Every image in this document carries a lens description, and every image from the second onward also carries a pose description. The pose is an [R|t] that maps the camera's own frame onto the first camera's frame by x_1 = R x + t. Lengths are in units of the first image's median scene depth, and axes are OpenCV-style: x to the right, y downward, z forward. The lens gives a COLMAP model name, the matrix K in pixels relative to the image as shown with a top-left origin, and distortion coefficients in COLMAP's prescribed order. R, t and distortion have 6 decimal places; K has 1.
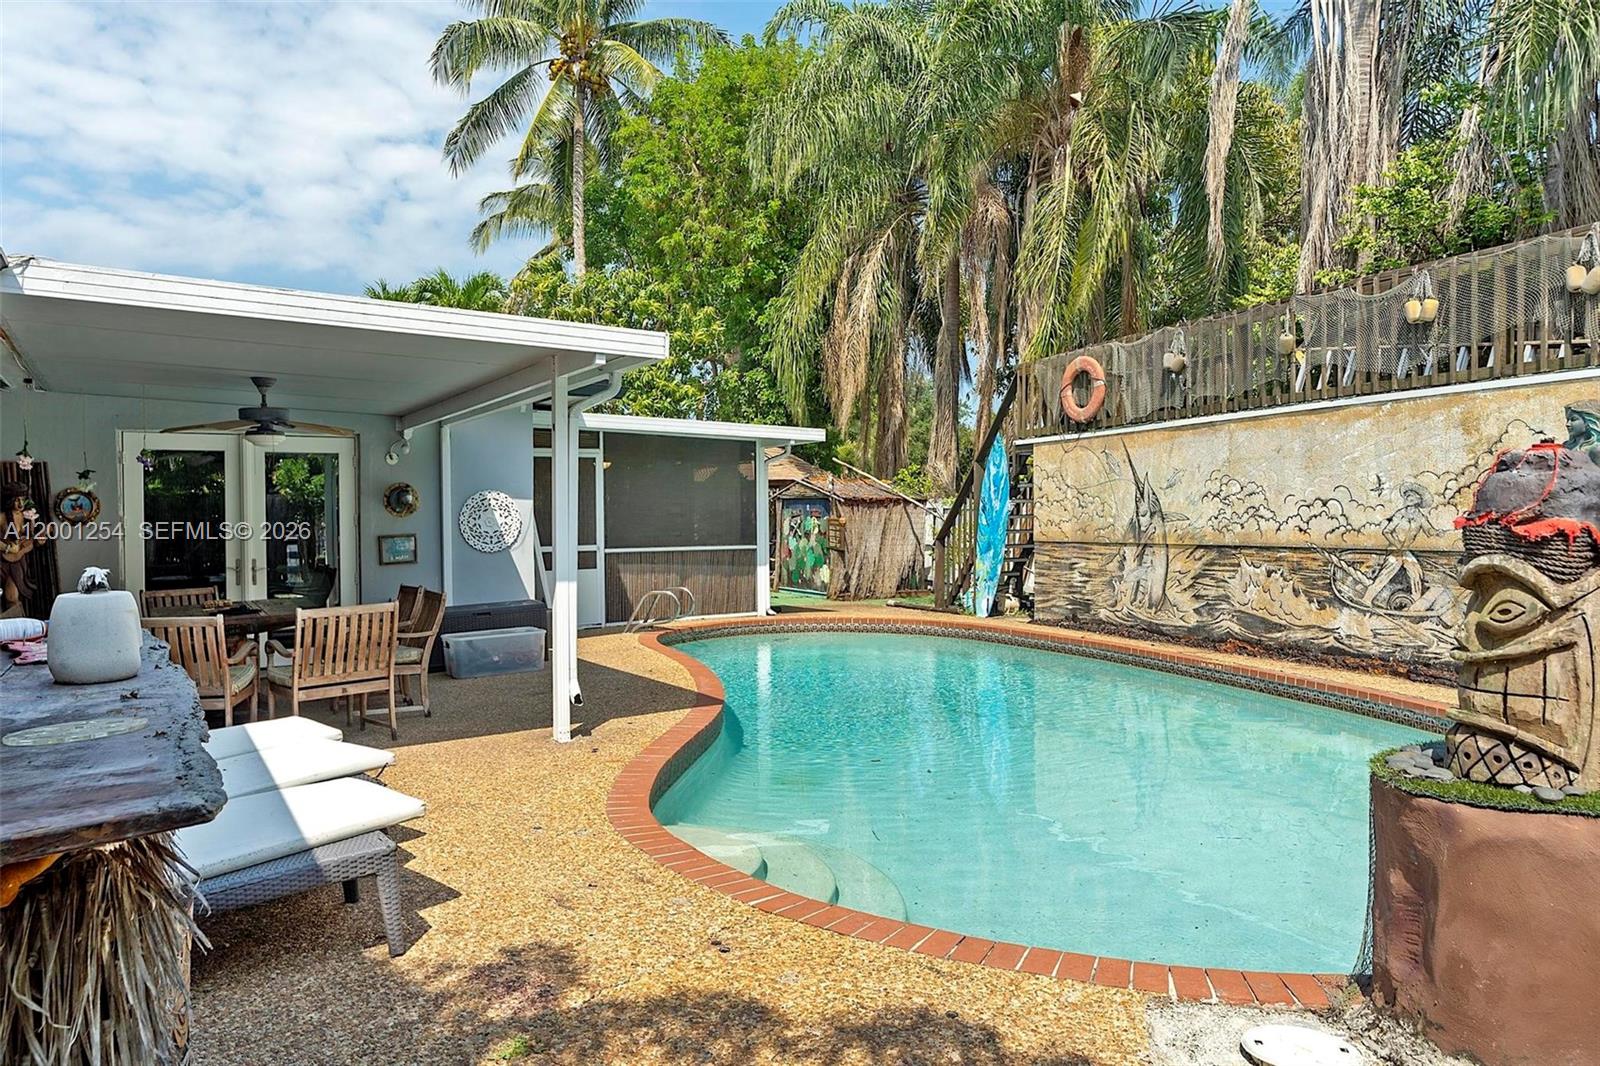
lens RADIAL K [[1096.9, 0, 800.0], [0, 1096.9, 533.0], [0, 0, 1]] dist [0.000862, 0.004436]
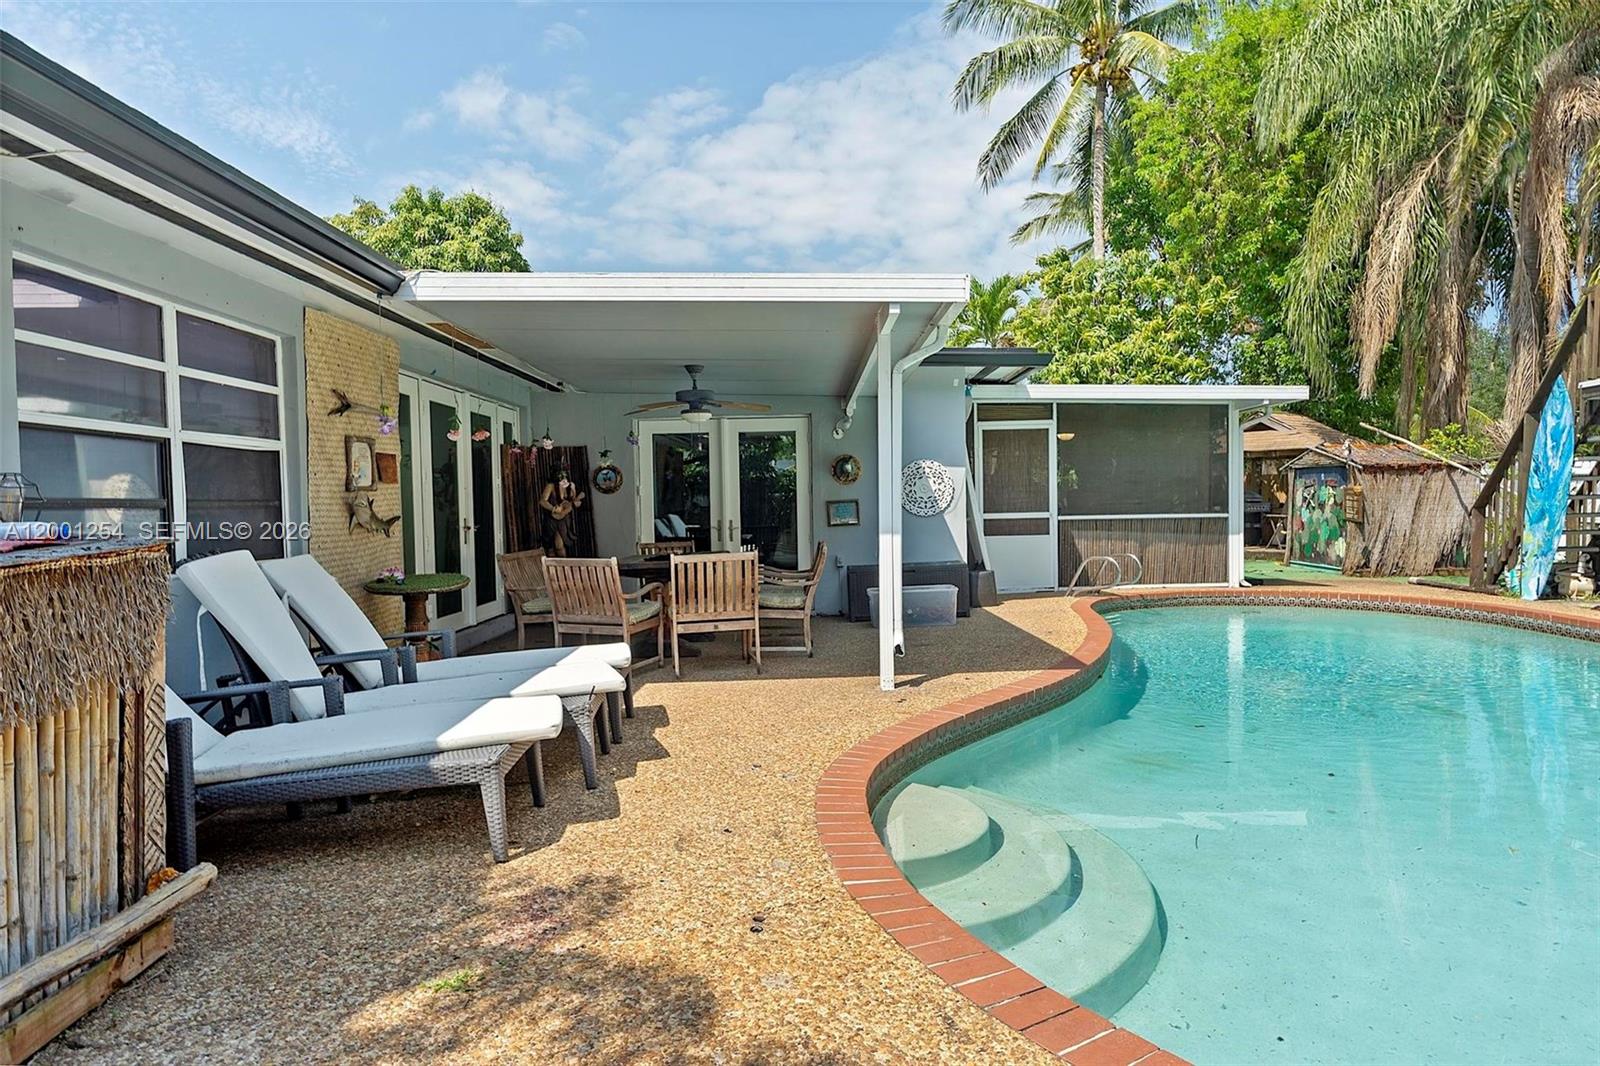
lens RADIAL K [[955.6, 0, 775.3], [0, 955.6, 541.6], [0, 0, 1]] dist [-0.005496, 0.013614]
pose [[0.839917, 0.014349, -0.542526, 0.079090], [0.001612, 0.999580, 0.028932, 0.010853], [0.542713, -0.025174, 0.839541, 0.083976]]
